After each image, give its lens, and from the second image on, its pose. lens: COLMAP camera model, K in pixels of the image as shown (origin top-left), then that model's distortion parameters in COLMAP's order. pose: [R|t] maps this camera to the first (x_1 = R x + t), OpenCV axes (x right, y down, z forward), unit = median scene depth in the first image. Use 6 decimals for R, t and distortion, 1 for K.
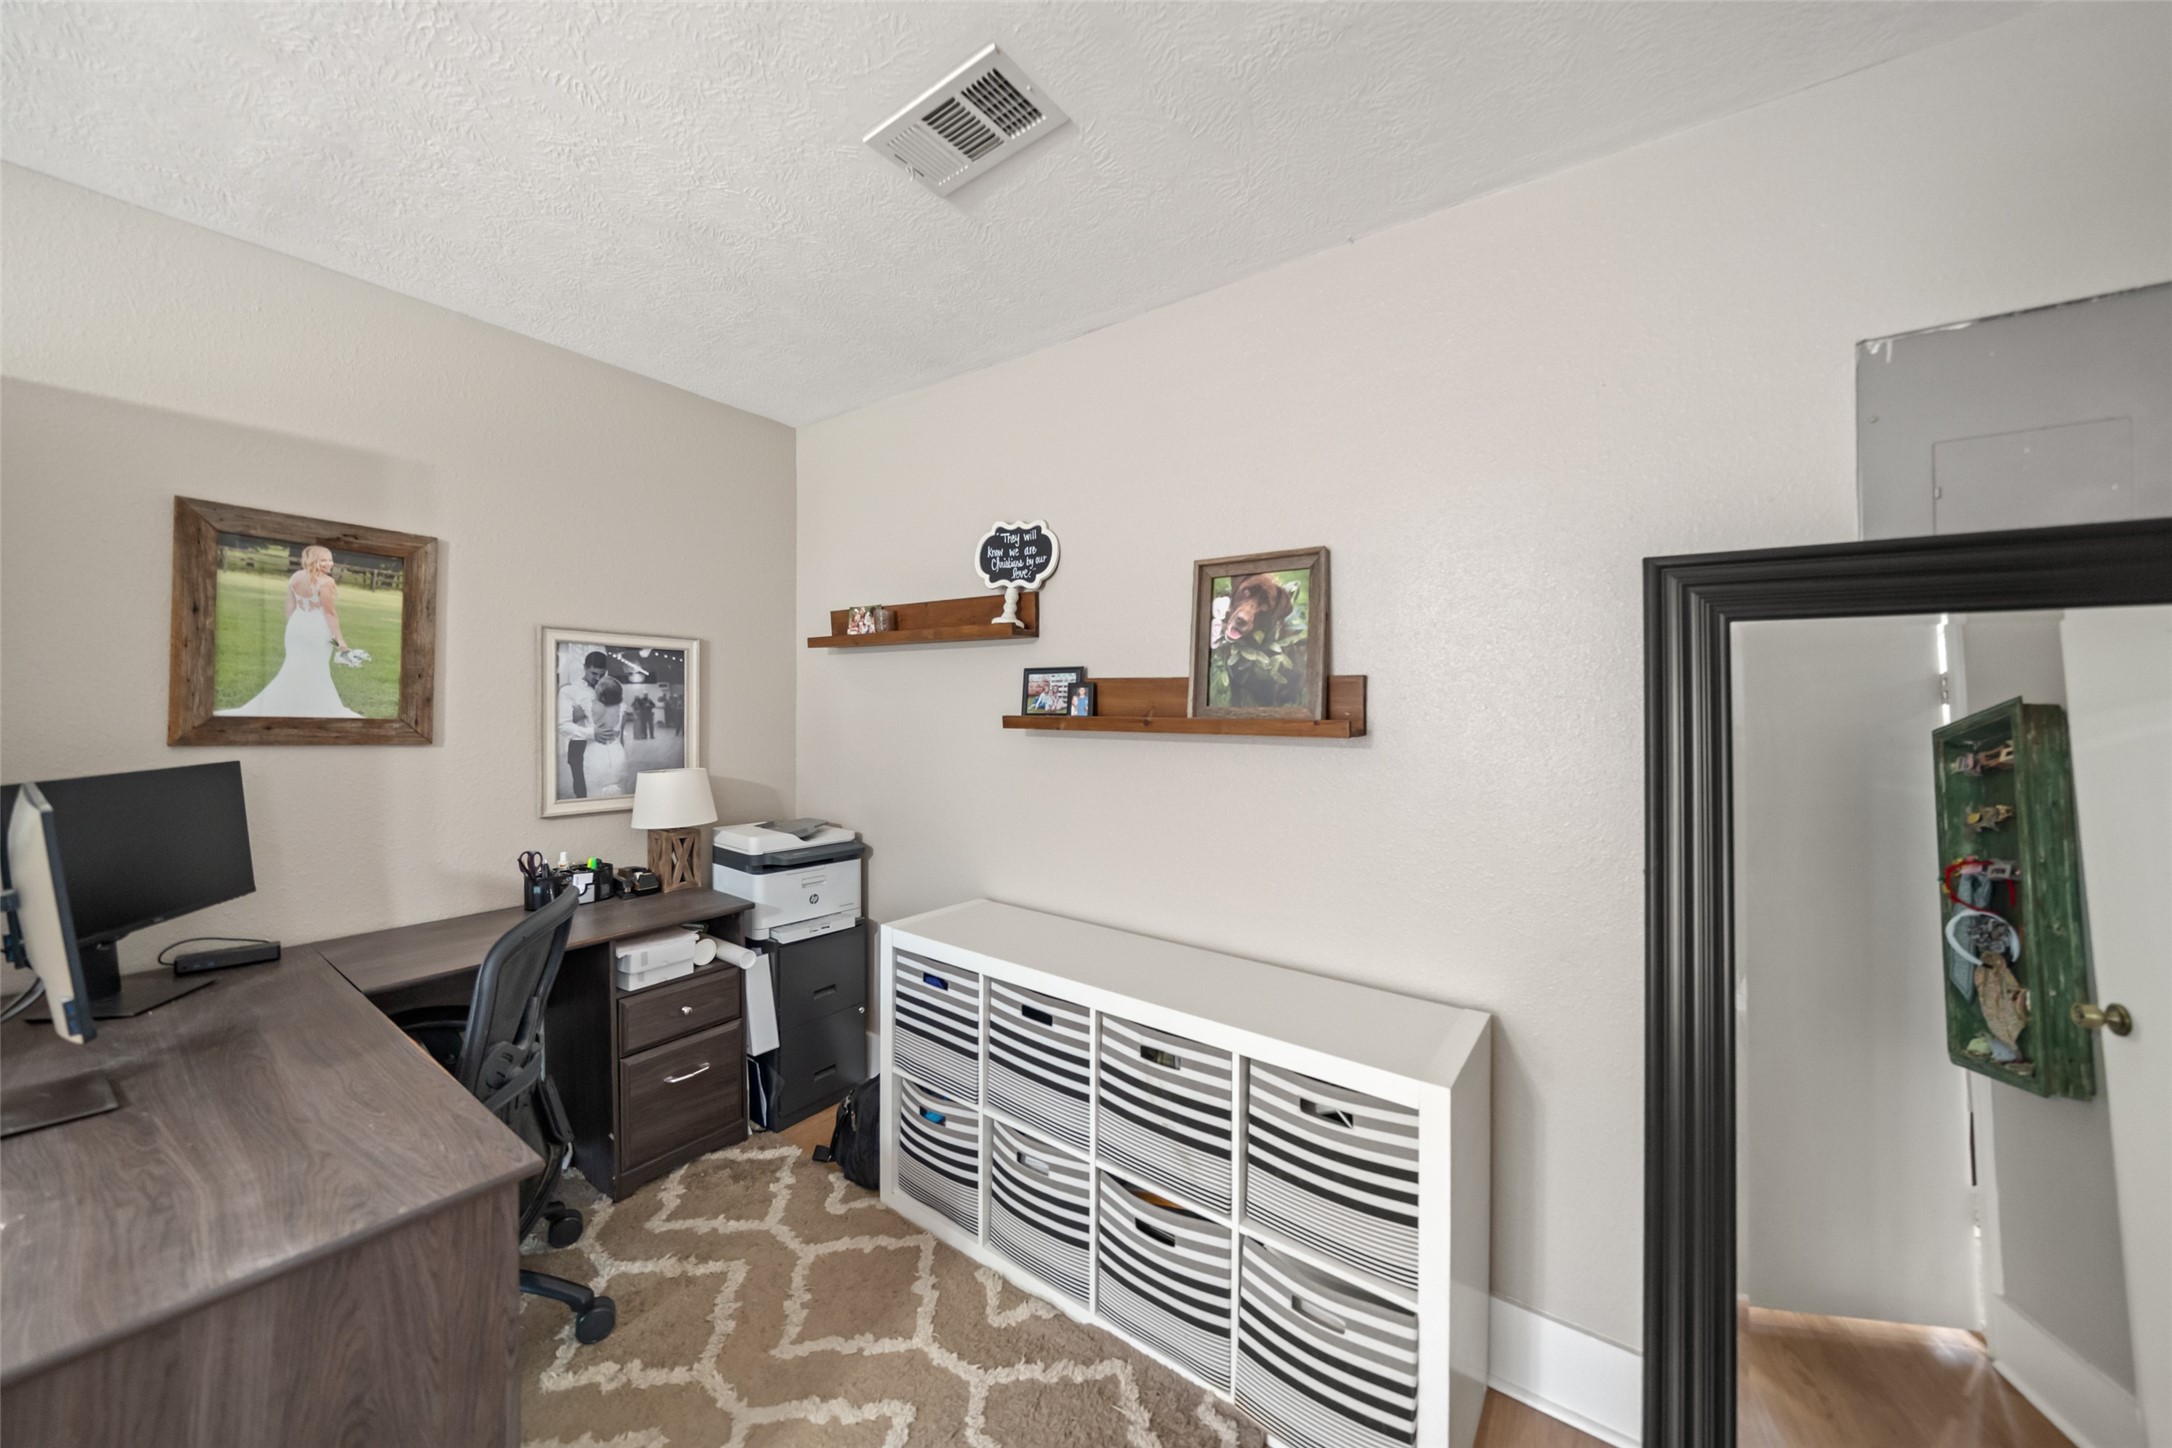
lens RADIAL K [[760.3, 0, 1099.4], [0, 760.3, 728.3], [0, 0, 1]] dist [-0.009469, 0.000842]
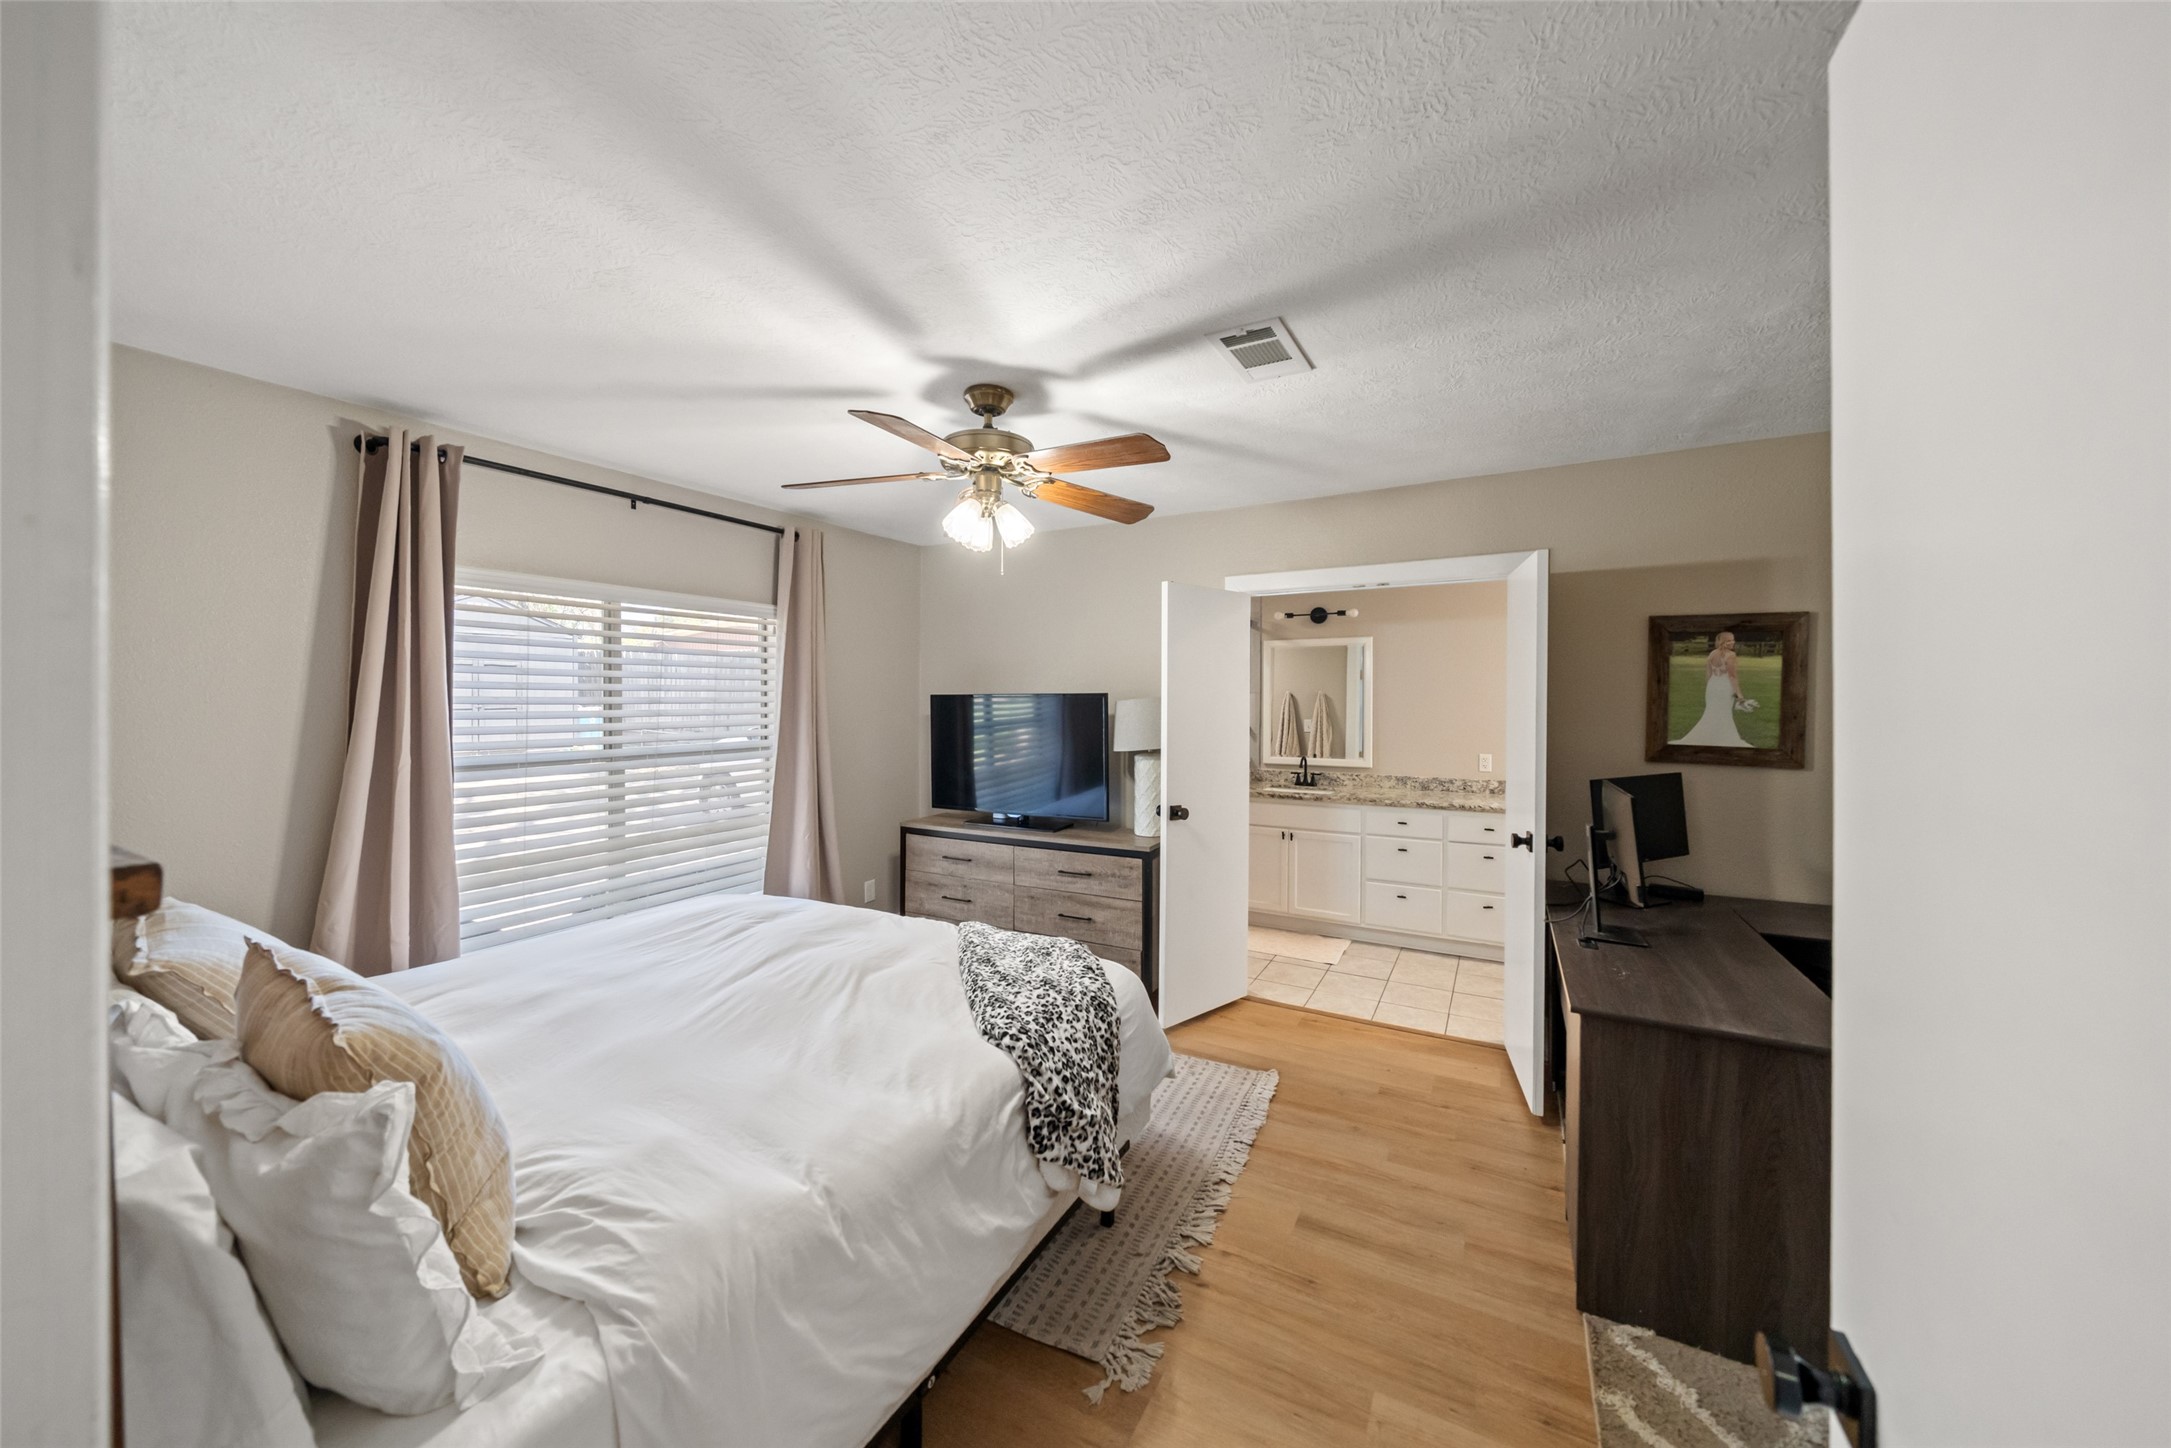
lens RADIAL K [[759.9, 0, 1068.3], [0, 759.9, 702.4], [0, 0, 1]] dist [-0.009469, 0.000842]
pose [[0.094402, -0.014280, -0.995432, 0.331746], [-0.022686, 0.999607, -0.016491, -0.047461], [0.995276, 0.024139, 0.094041, -0.438828]]
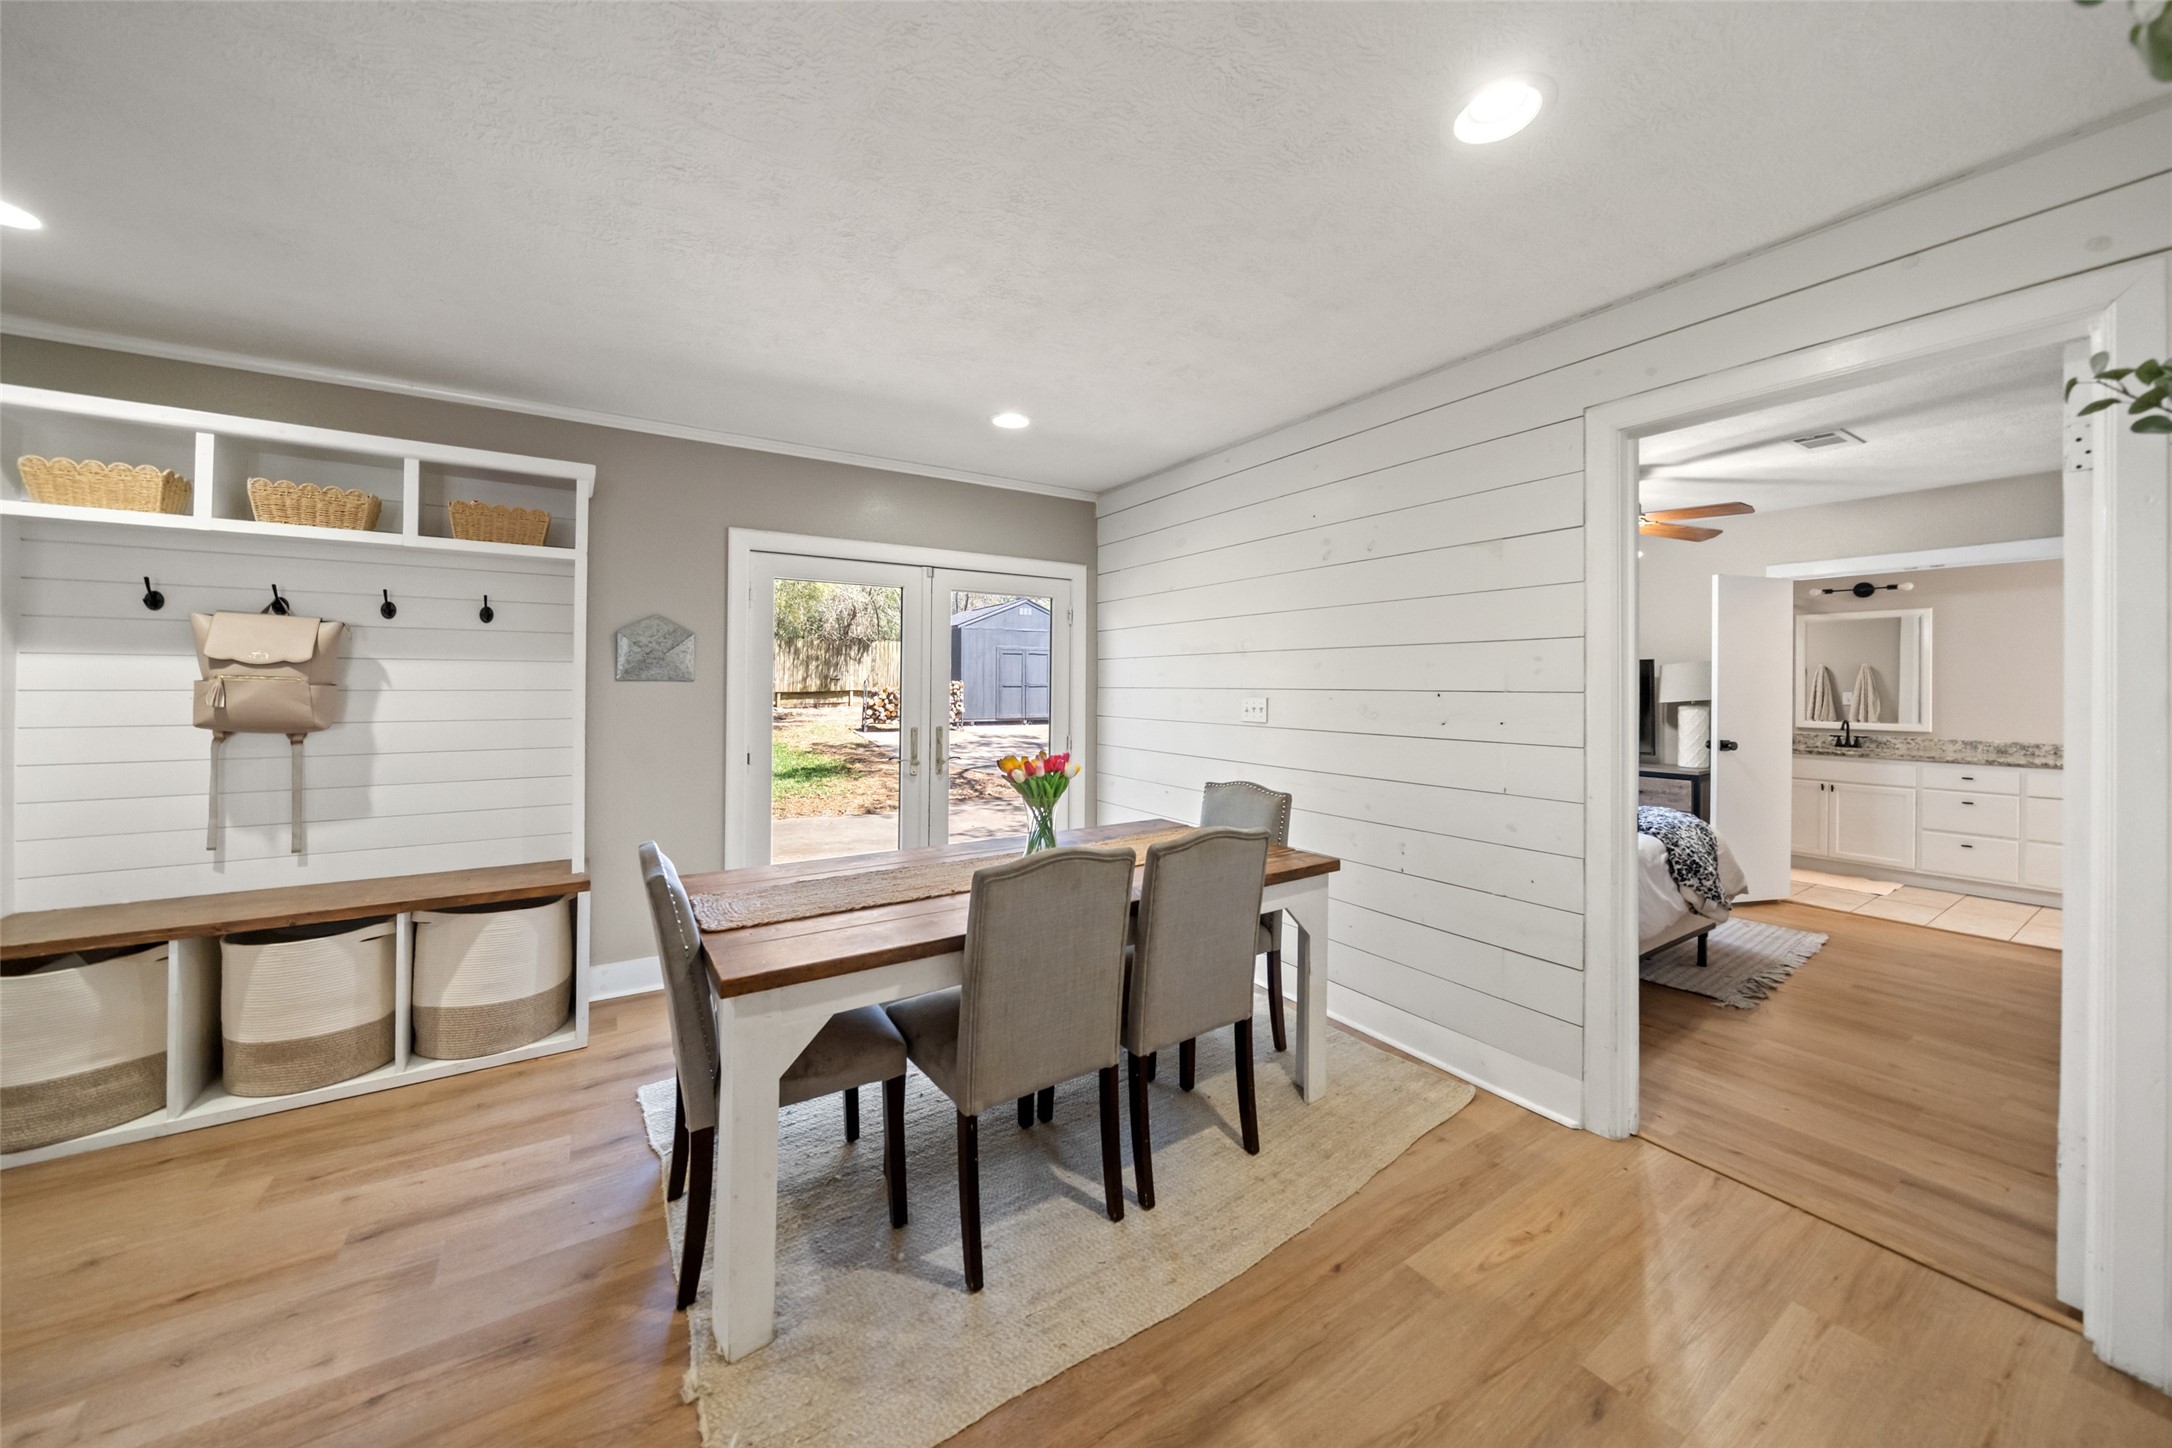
lens RADIAL K [[760.3, 0, 1083.8], [0, 760.3, 683.2], [0, 0, 1]] dist [-0.009469, 0.000842]
pose [[-0.373596, -0.022790, -0.927312, 1.560183], [-0.035677, 0.999311, -0.010186, 0.073742], [0.926905, 0.029278, -0.374152, -1.006380]]
